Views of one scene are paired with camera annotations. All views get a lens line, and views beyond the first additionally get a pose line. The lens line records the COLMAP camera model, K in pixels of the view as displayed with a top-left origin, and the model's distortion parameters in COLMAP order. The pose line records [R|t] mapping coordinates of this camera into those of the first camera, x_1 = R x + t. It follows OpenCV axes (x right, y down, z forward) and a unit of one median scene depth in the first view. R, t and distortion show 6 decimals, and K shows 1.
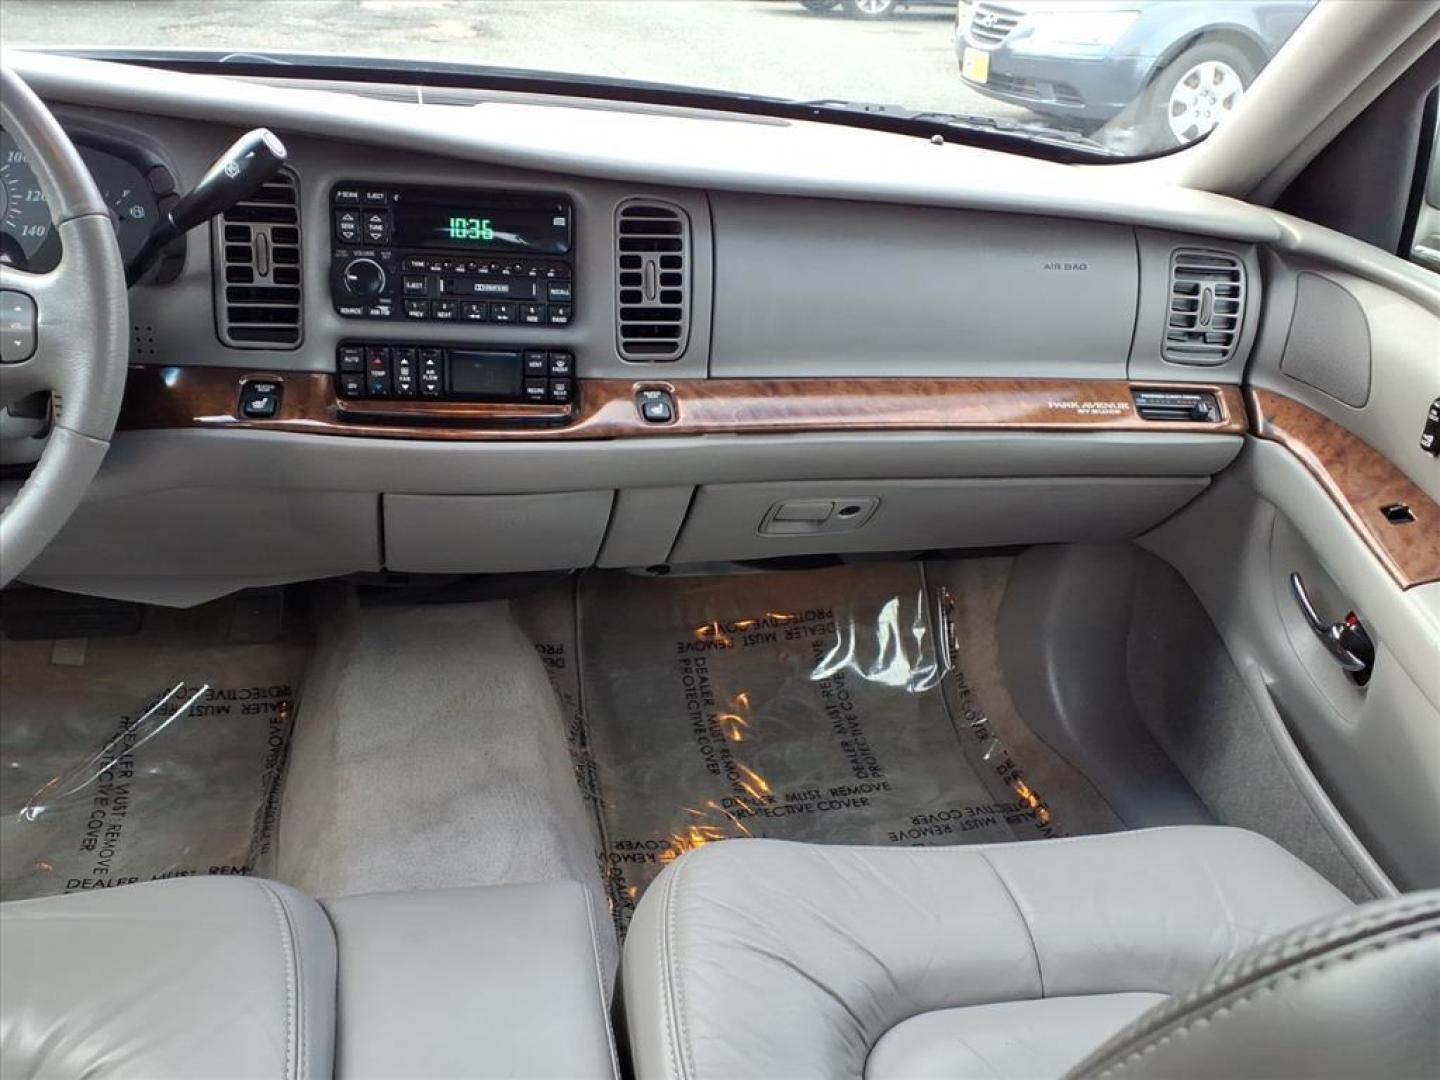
lens RADIAL K [[1145.3, 0, 690.4], [0, 1145.3, 565.5], [0, 0, 1]] dist [0.064363, -0.109124]
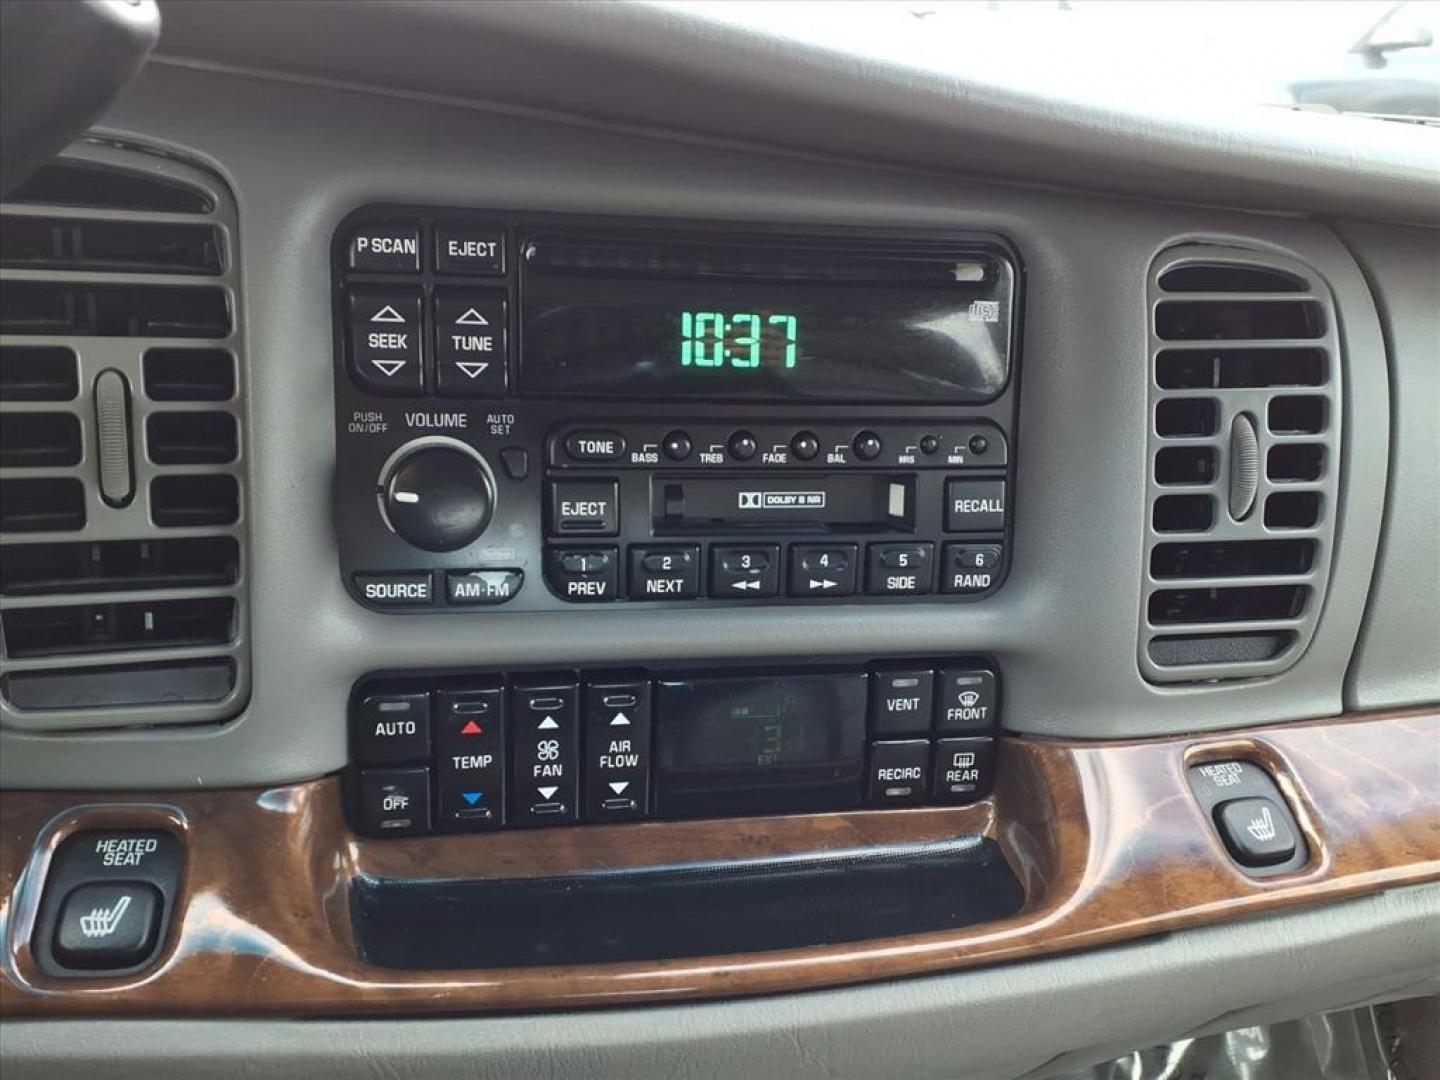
lens RADIAL K [[1135.4, 0, 674.9], [0, 1135.4, 571.5], [0, 0, 1]] dist [0.093653, -0.146973]
pose [[0.999691, -0.024438, 0.004586, -0.208914], [0.024718, 0.996763, -0.076497, -0.193034], [-0.002702, 0.076587, 0.997059, 0.650792]]
